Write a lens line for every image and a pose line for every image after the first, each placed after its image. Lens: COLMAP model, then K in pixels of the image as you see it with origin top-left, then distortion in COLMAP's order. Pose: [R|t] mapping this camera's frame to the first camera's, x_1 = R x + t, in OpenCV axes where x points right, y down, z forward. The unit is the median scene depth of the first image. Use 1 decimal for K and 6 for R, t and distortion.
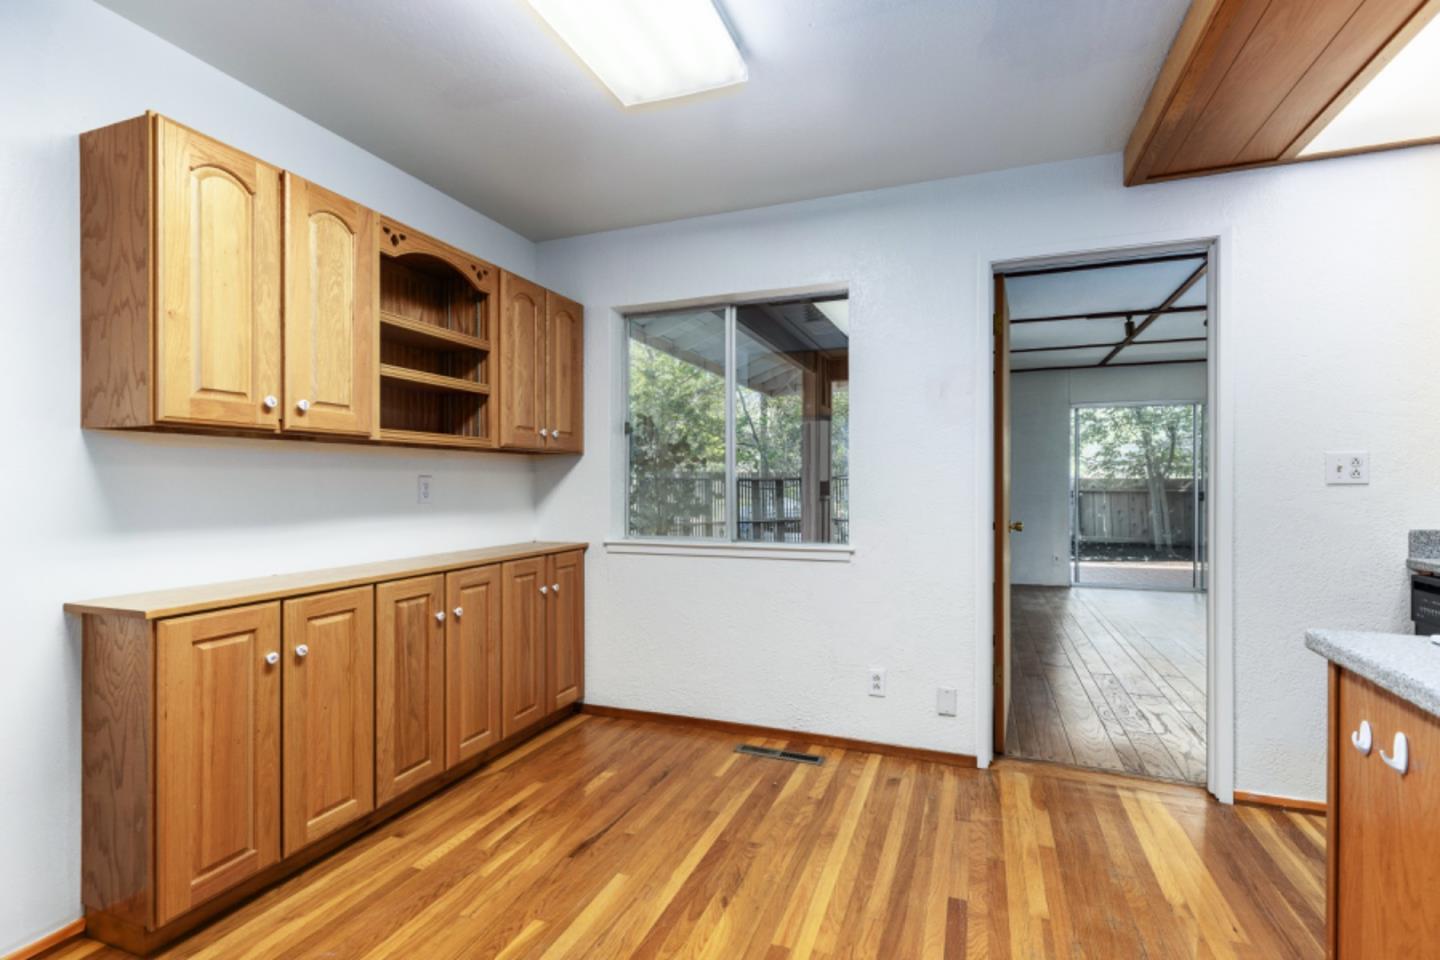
lens RADIAL K [[664.3, 0, 723.8], [0, 664.3, 484.1], [0, 0, 1]] dist [0.003781, -0.000078]
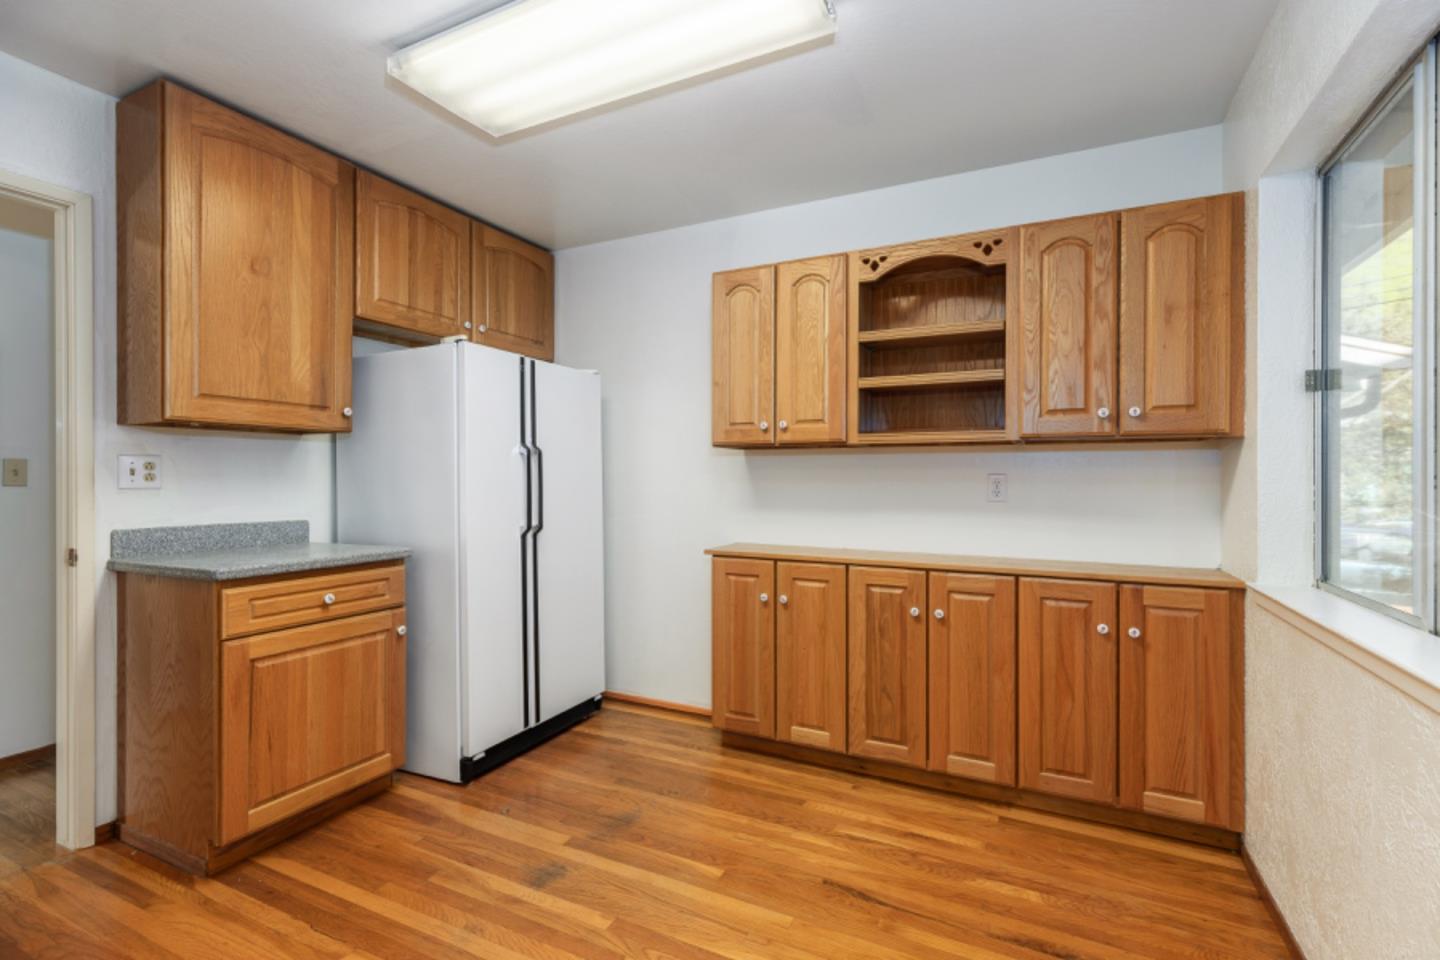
lens RADIAL K [[648.0, 0, 738.0], [0, 648.0, 476.7], [0, 0, 1]] dist [0.000798, 0.000044]
pose [[-0.092590, 0.002192, -0.995702, 0.635027], [-0.004185, 0.999988, 0.002591, -0.010123], [0.995696, 0.004407, -0.092580, 0.888250]]
